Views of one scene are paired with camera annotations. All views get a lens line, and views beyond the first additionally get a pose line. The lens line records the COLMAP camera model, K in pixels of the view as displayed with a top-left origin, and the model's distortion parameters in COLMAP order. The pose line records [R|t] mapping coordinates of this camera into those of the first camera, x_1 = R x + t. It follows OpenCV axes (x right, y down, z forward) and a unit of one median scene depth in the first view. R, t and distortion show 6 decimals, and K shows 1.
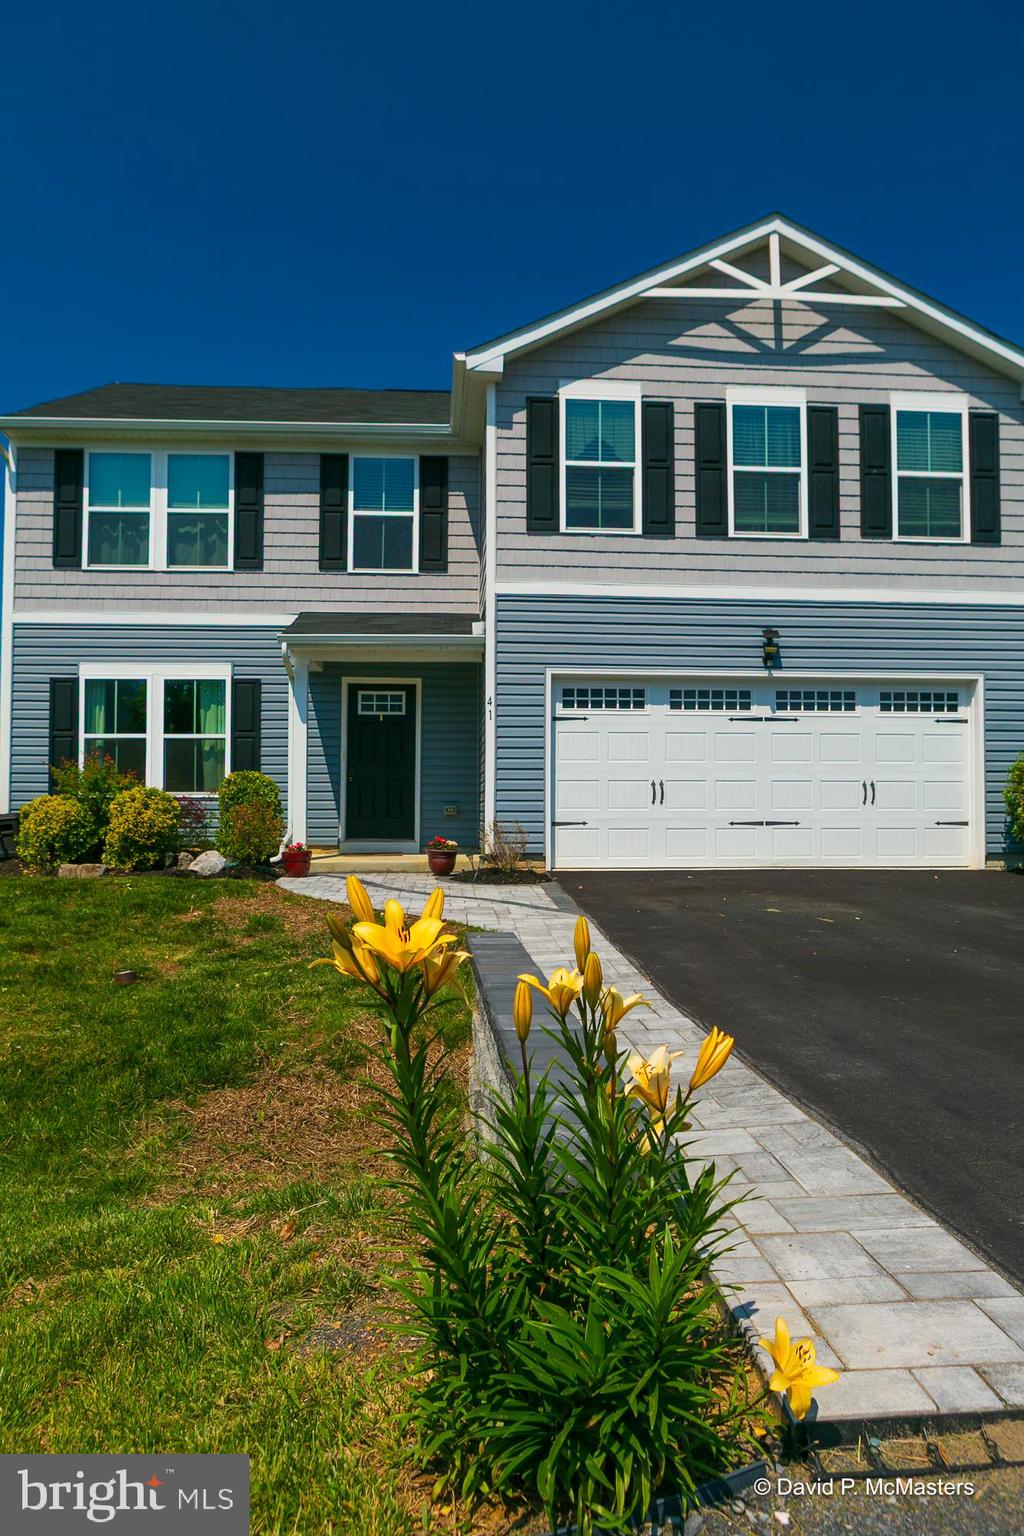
lens RADIAL K [[1100.2, 0, 518.6], [0, 1100.2, 788.8], [0, 0, 1]] dist [0.007064, 0.031310]
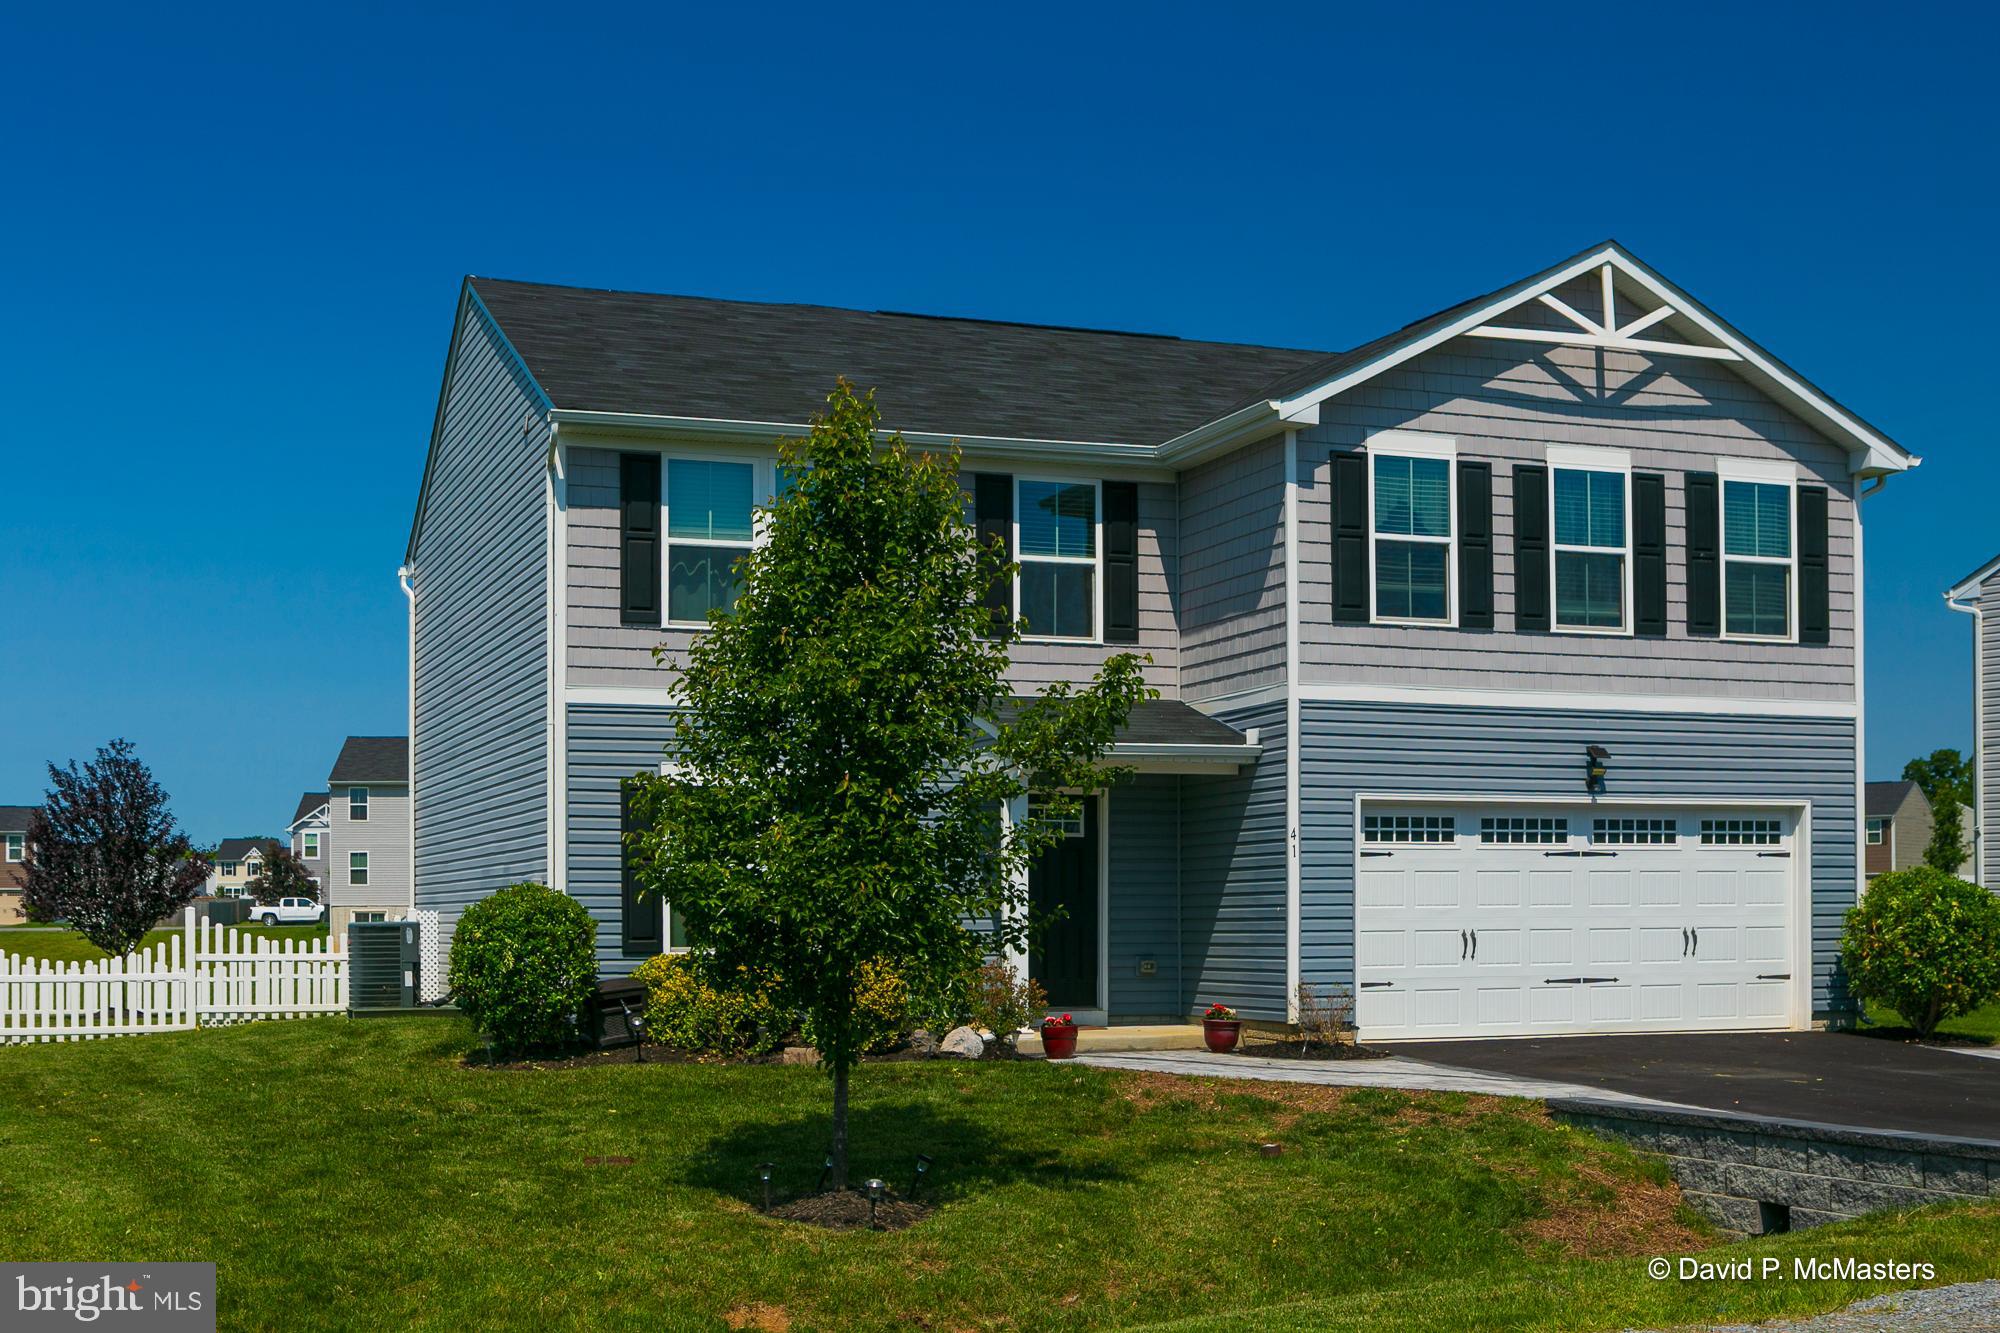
lens RADIAL K [[2507.0, 0, 1094.4], [0, 2507.0, 944.7], [0, 0, 1]] dist [0.113040, 0.018309]
pose [[0.944928, -0.011081, 0.327091, -0.738546], [0.002012, 0.999604, 0.028052, -0.049095], [-0.327272, -0.025849, 0.944576, -0.659060]]
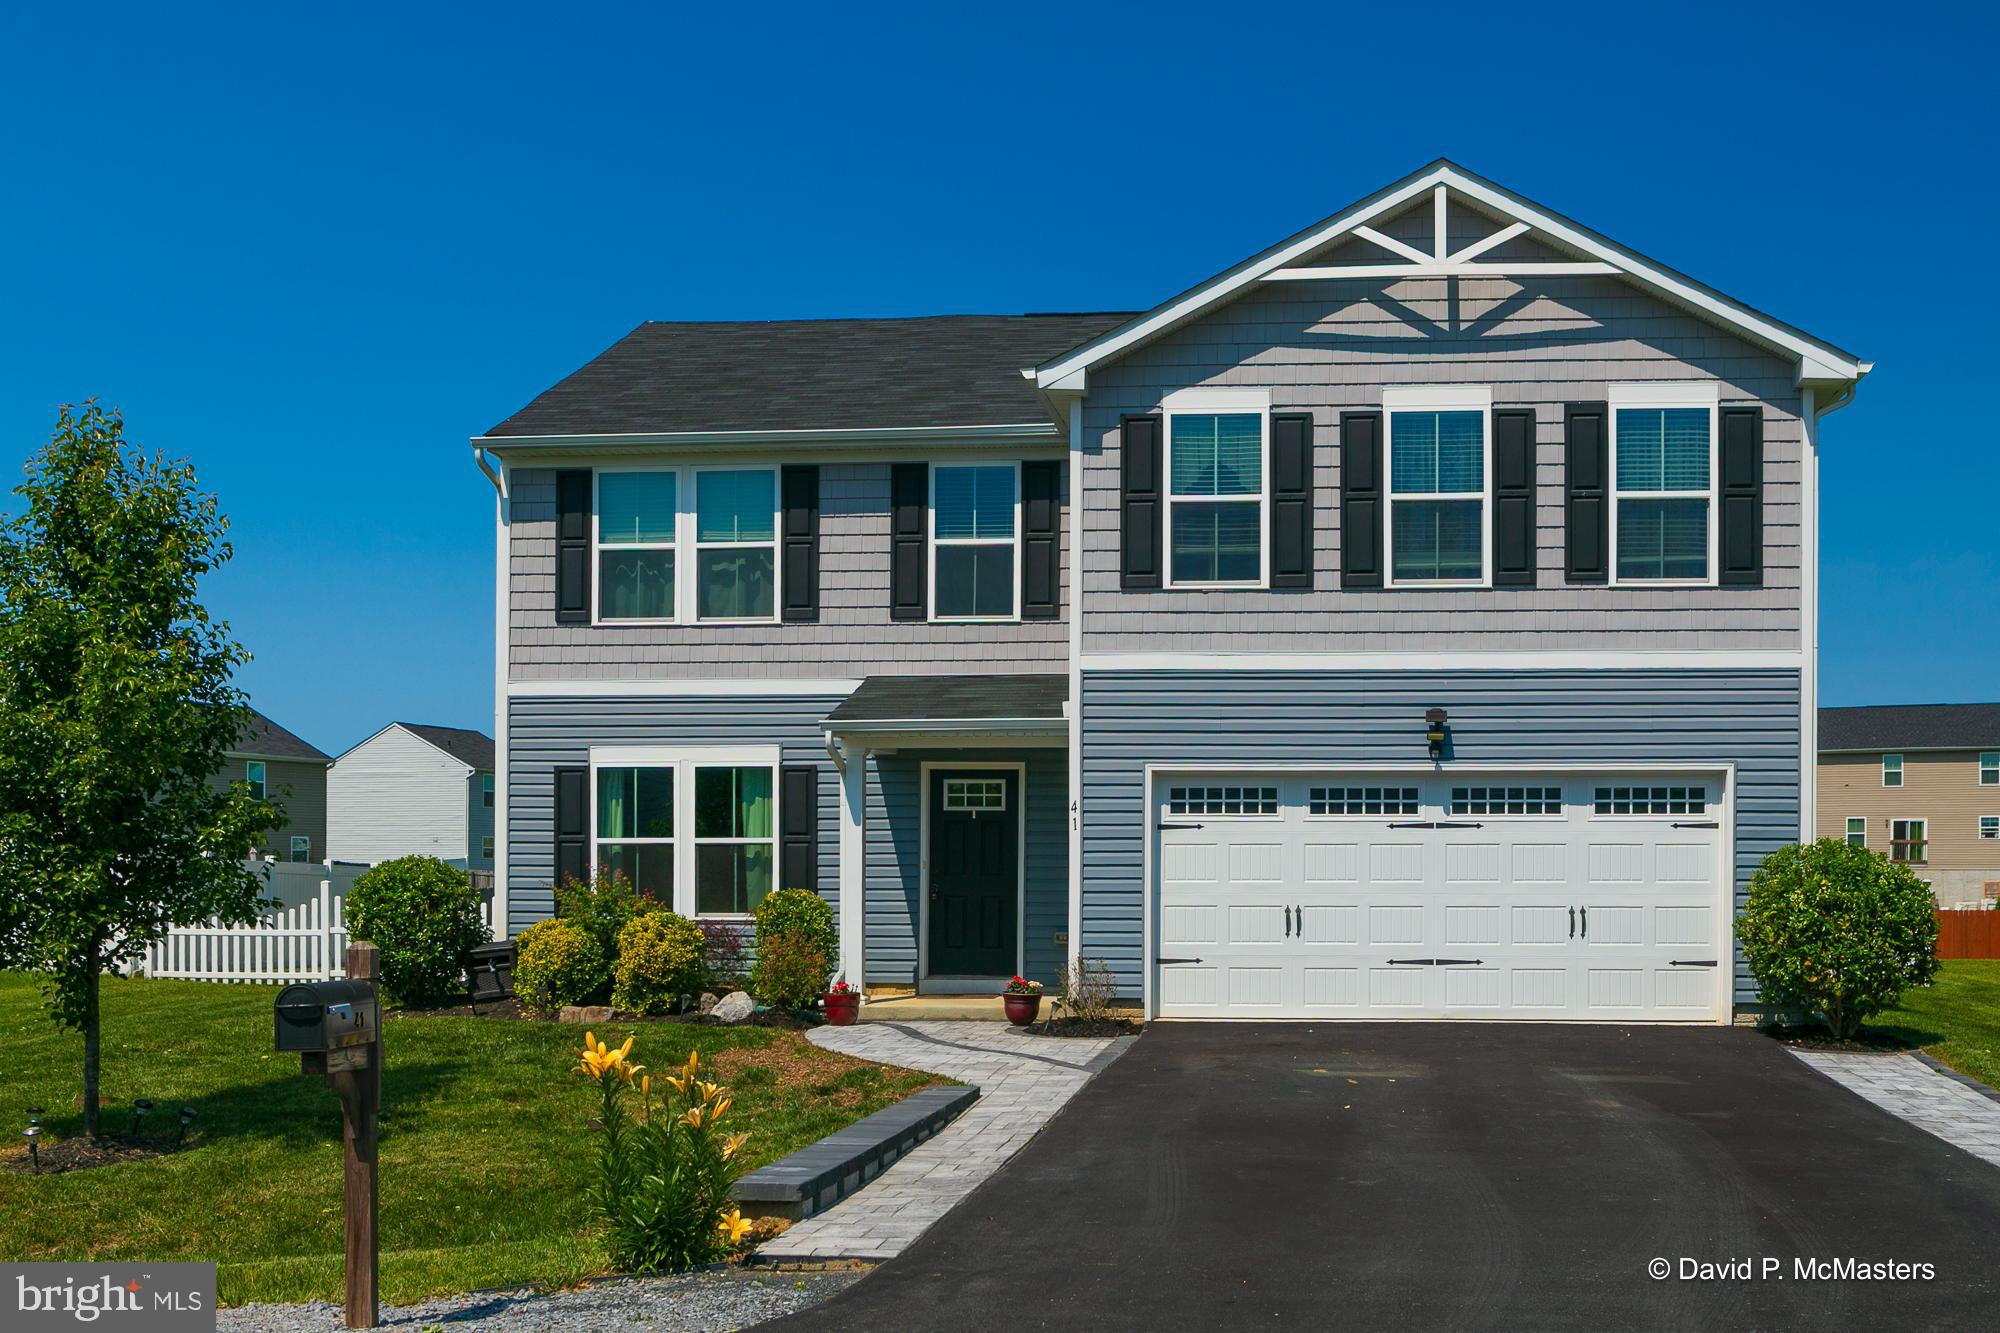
lens RADIAL K [[2263.3, 0, 1195.8], [0, 2263.3, 938.3], [0, 0, 1]] dist [0.077335, 0.001889]
pose [[0.987529, 0.005408, -0.157345, 0.308300], [0.001249, 0.999109, 0.042175, -0.051682], [0.157433, -0.041845, 0.986643, -0.582211]]
